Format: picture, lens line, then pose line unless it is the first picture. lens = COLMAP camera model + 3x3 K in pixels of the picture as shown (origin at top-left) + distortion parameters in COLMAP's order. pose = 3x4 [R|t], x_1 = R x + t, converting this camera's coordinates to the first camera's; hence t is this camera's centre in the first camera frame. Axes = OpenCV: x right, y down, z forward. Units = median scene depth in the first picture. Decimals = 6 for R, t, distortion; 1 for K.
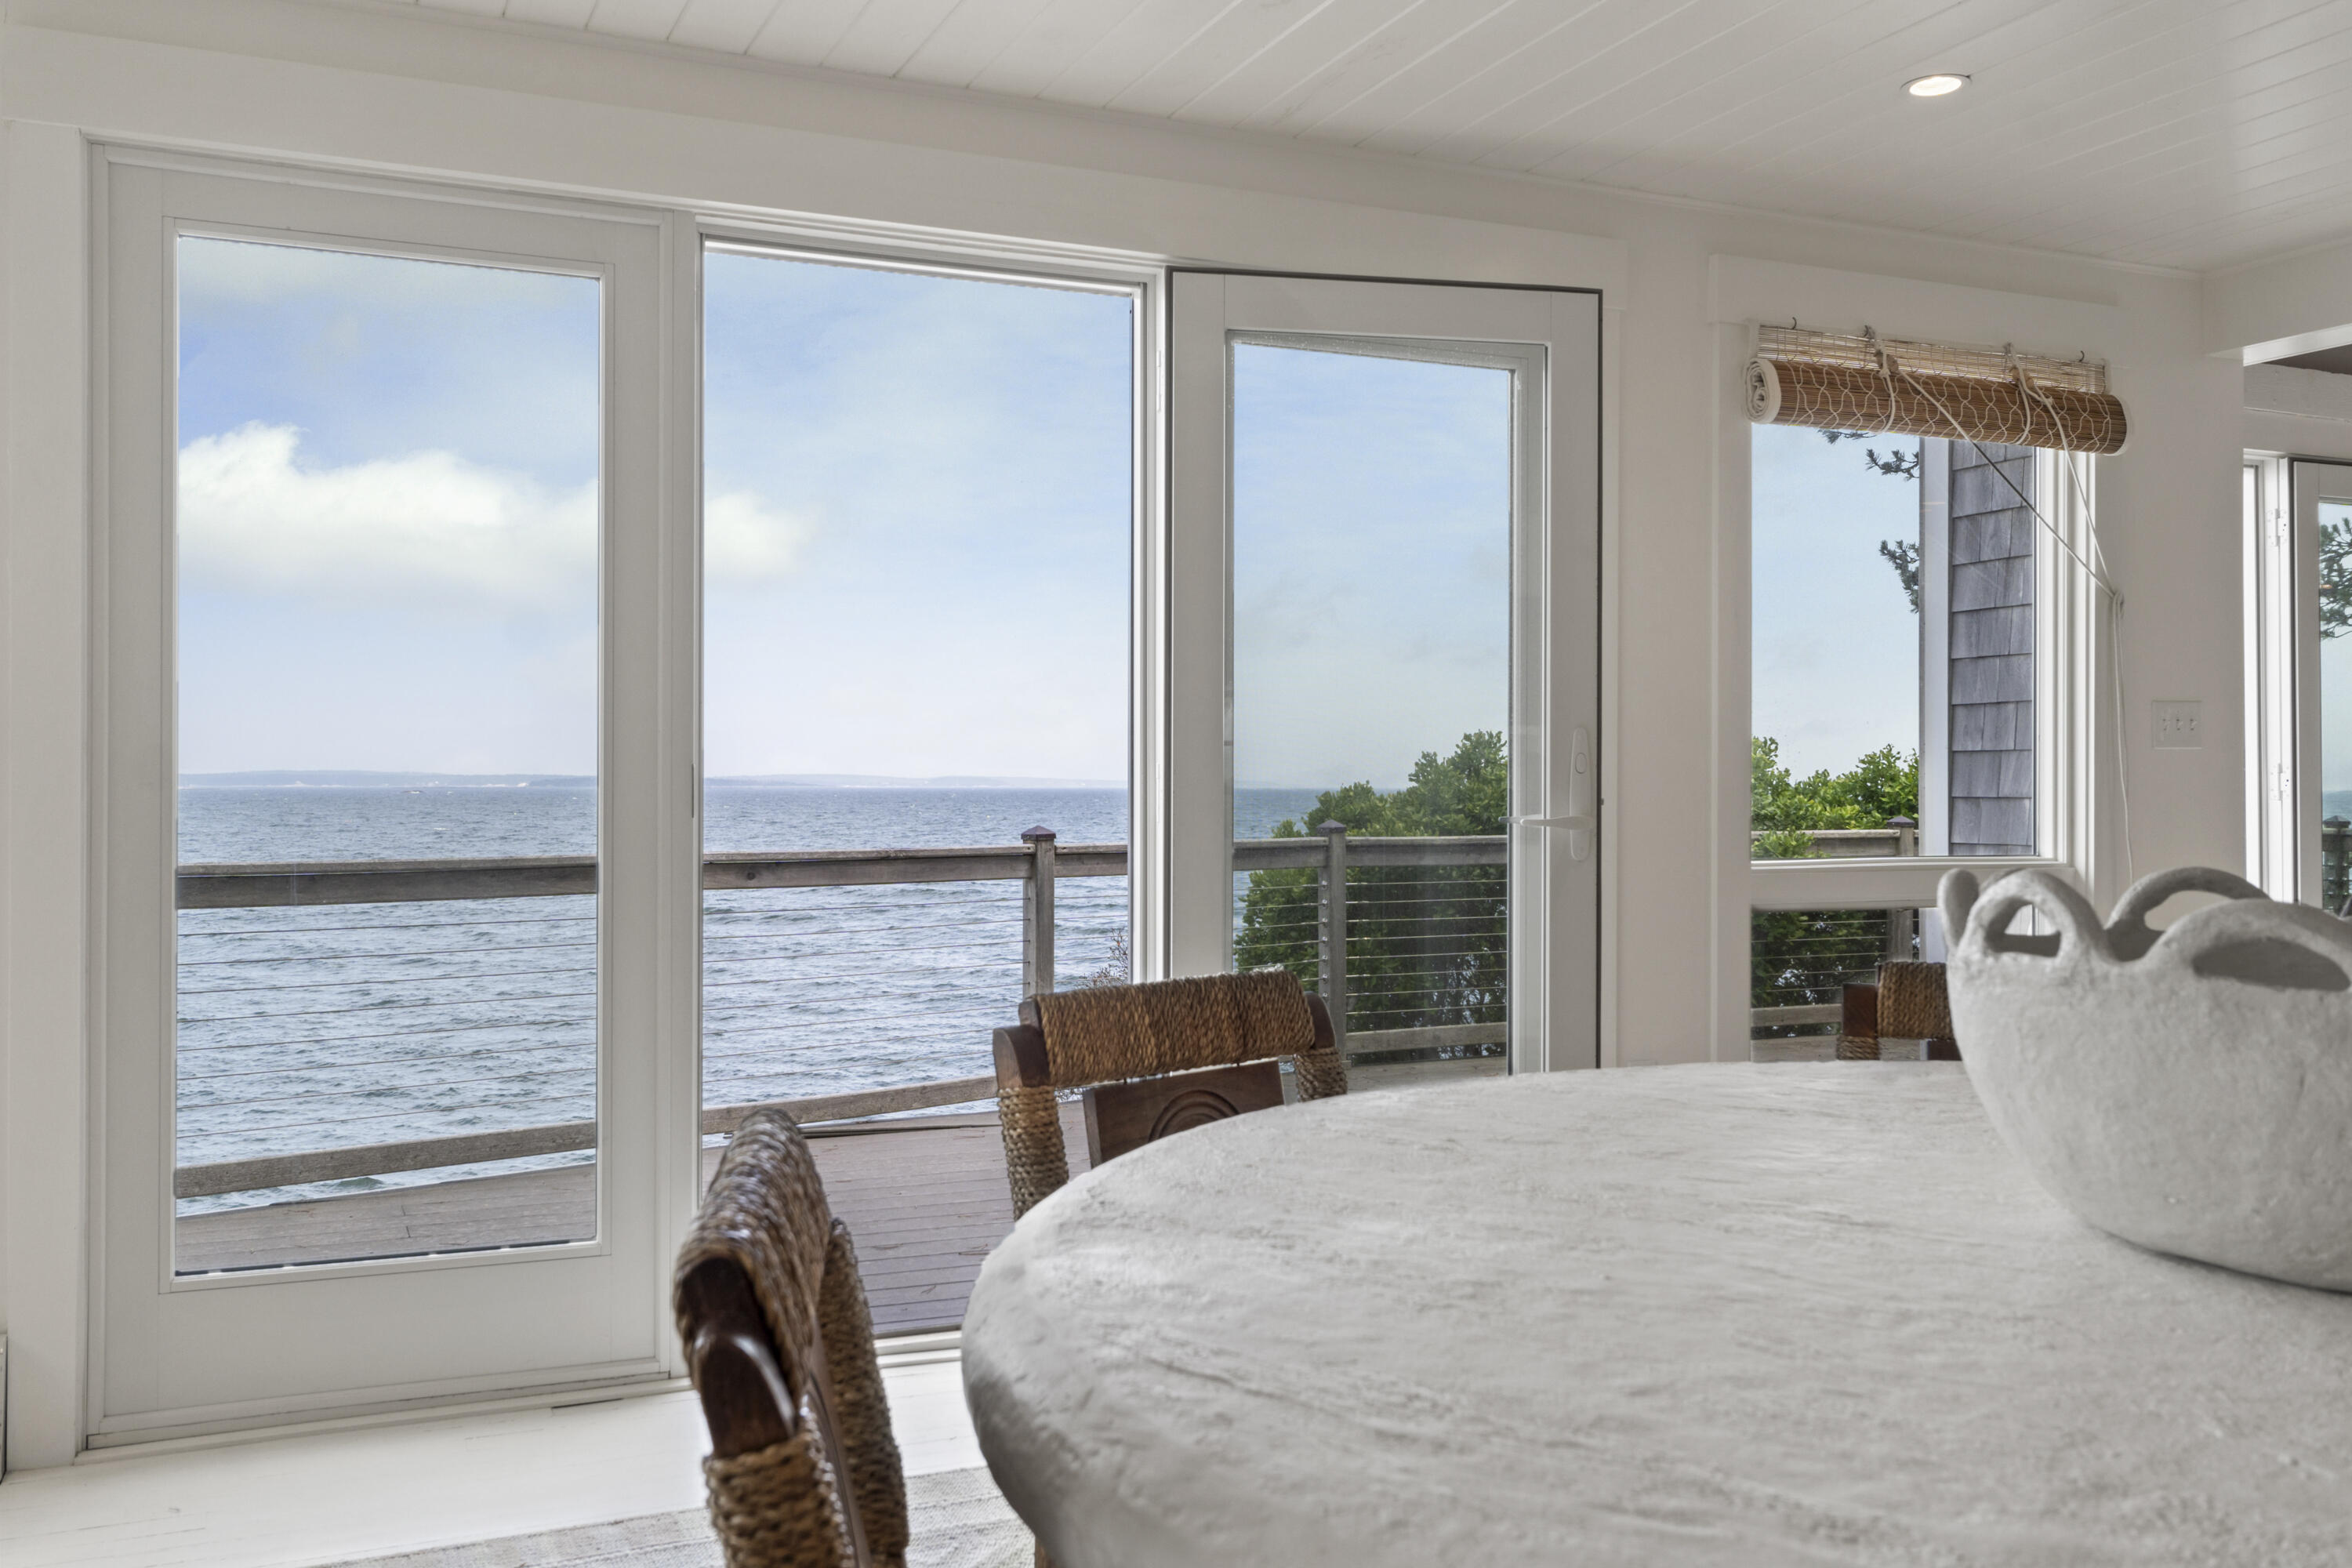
lens RADIAL K [[2026.7, 0, 1176.0], [0, 2026.7, 784.0], [0, 0, 1]] dist [0.005990, 0.005299]
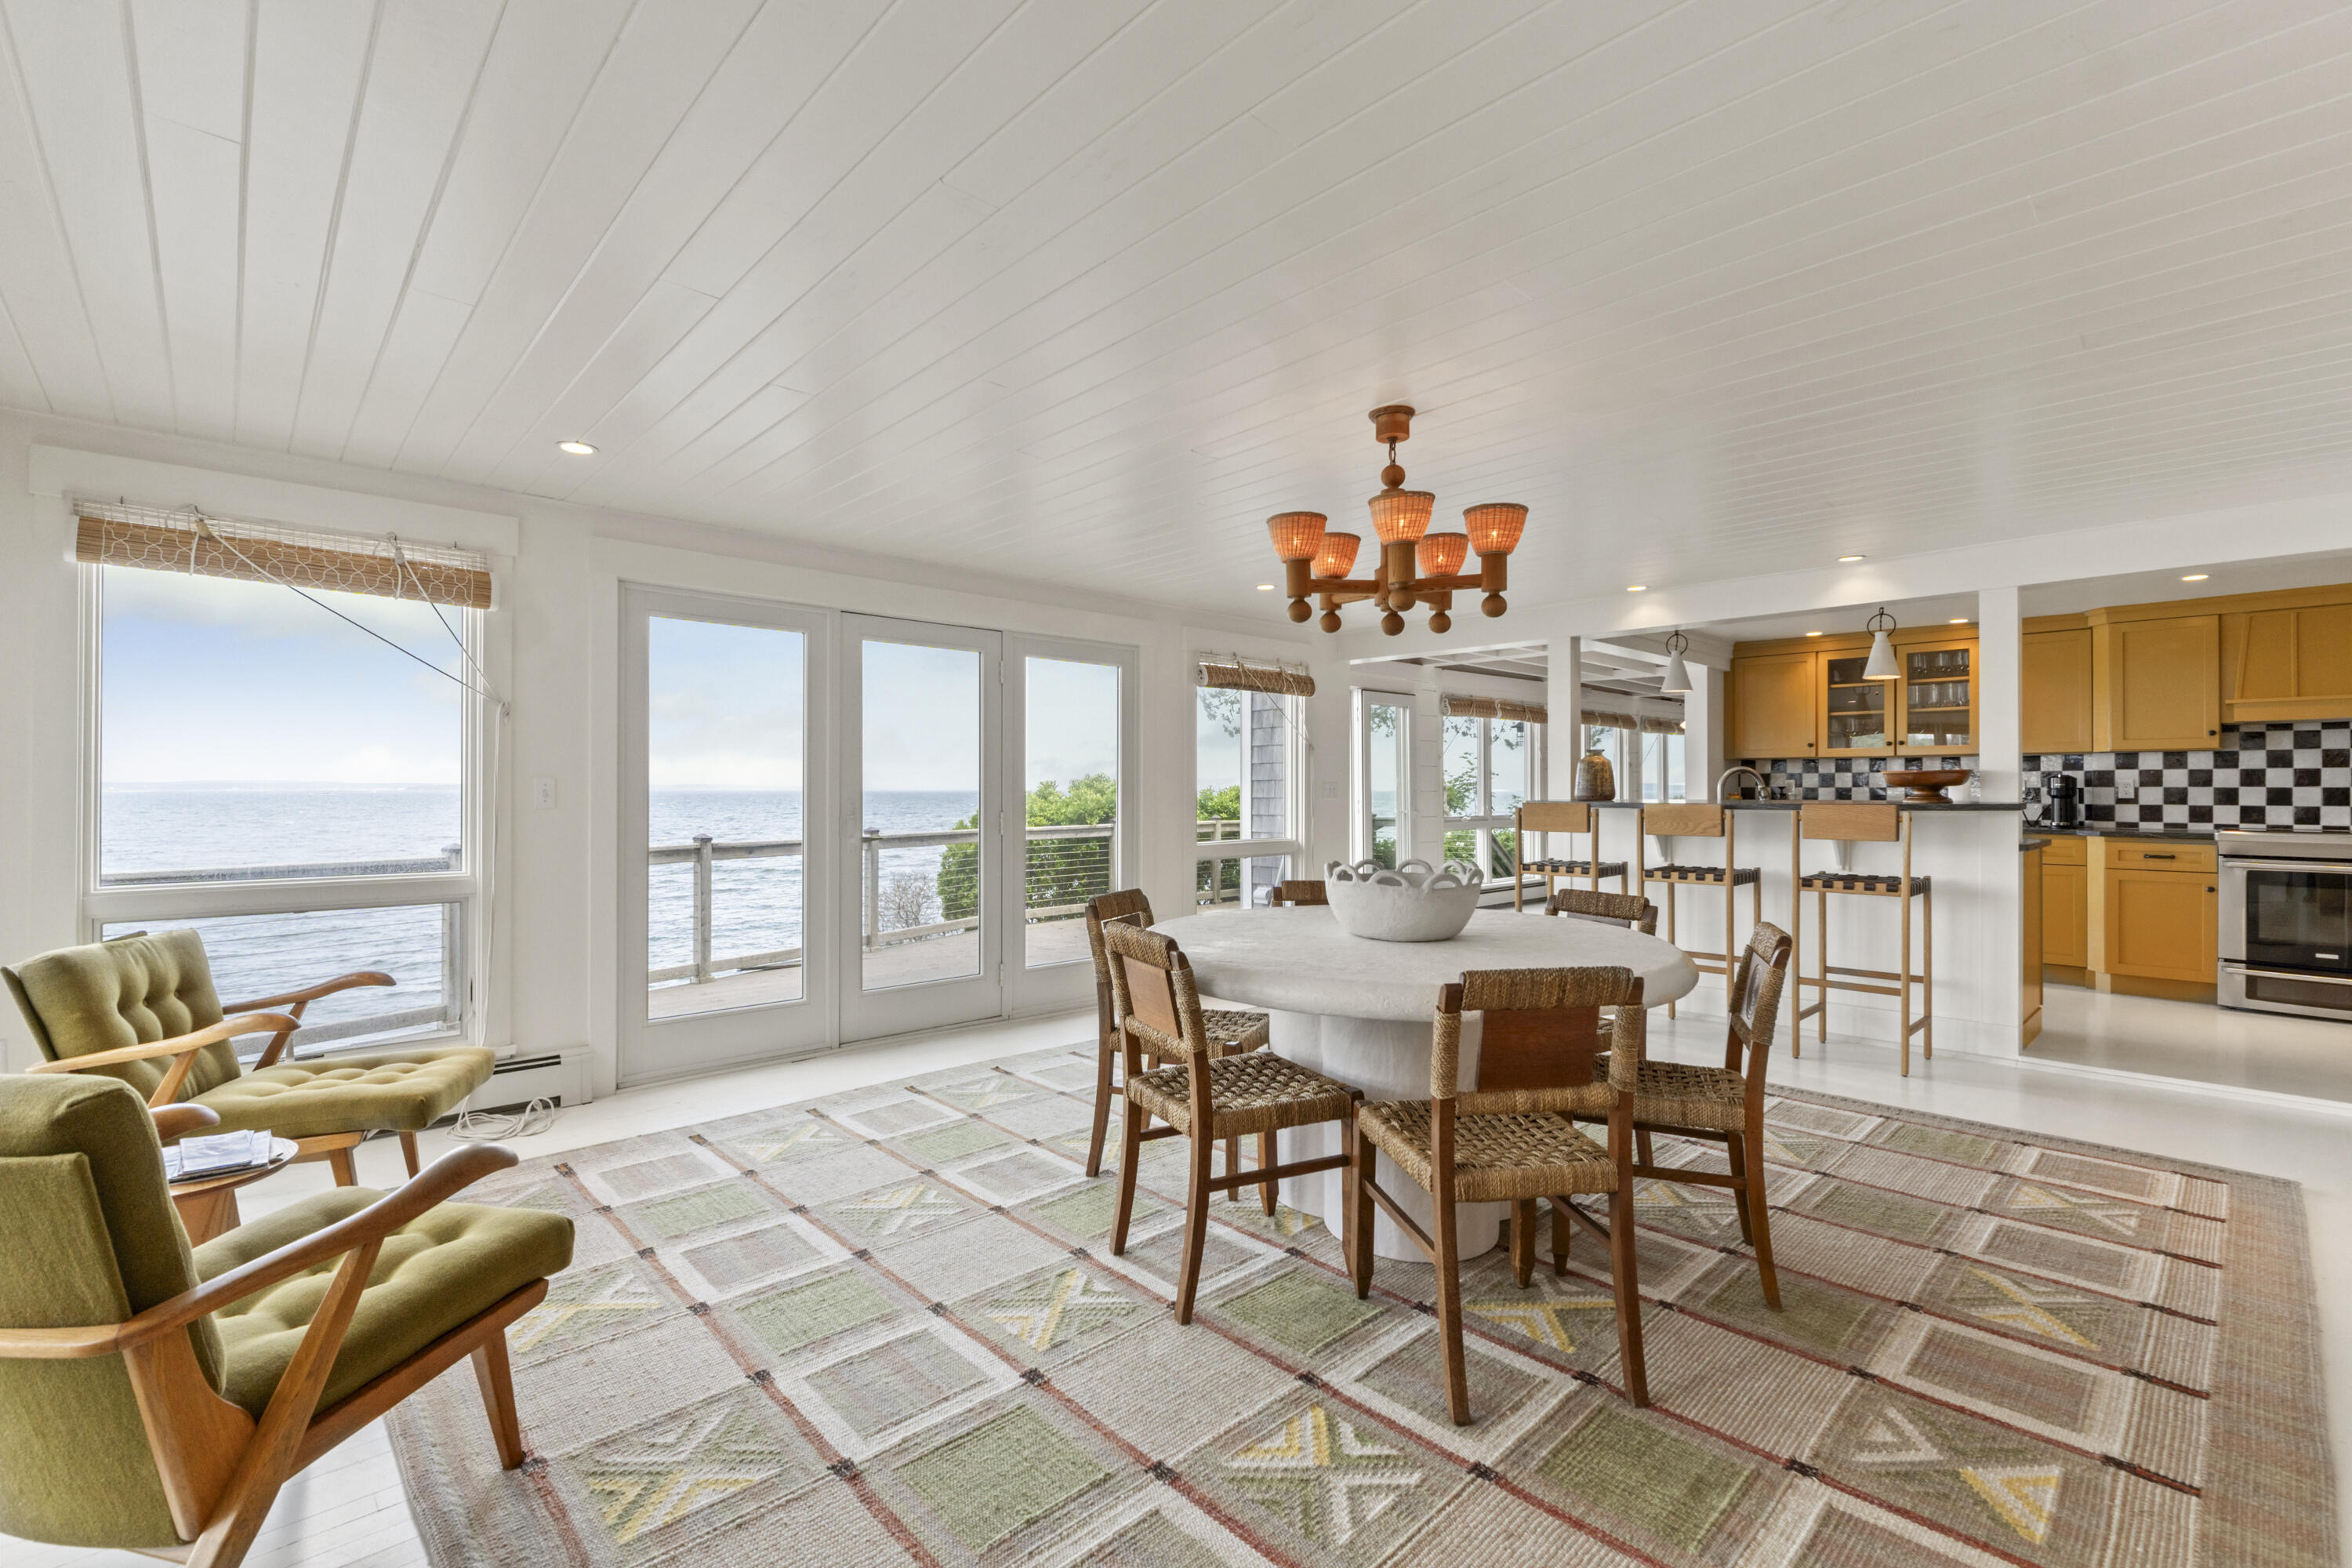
lens RADIAL K [[1053.6, 0, 1176.0], [0, 1053.6, 784.0], [0, 0, 1]] dist [0.000273, 0.000197]
pose [[0.942300, 0.002198, 0.334764, -0.214042], [-0.001497, 0.999996, -0.002352, -0.038111], [-0.334768, 0.001715, 0.942299, -0.332926]]
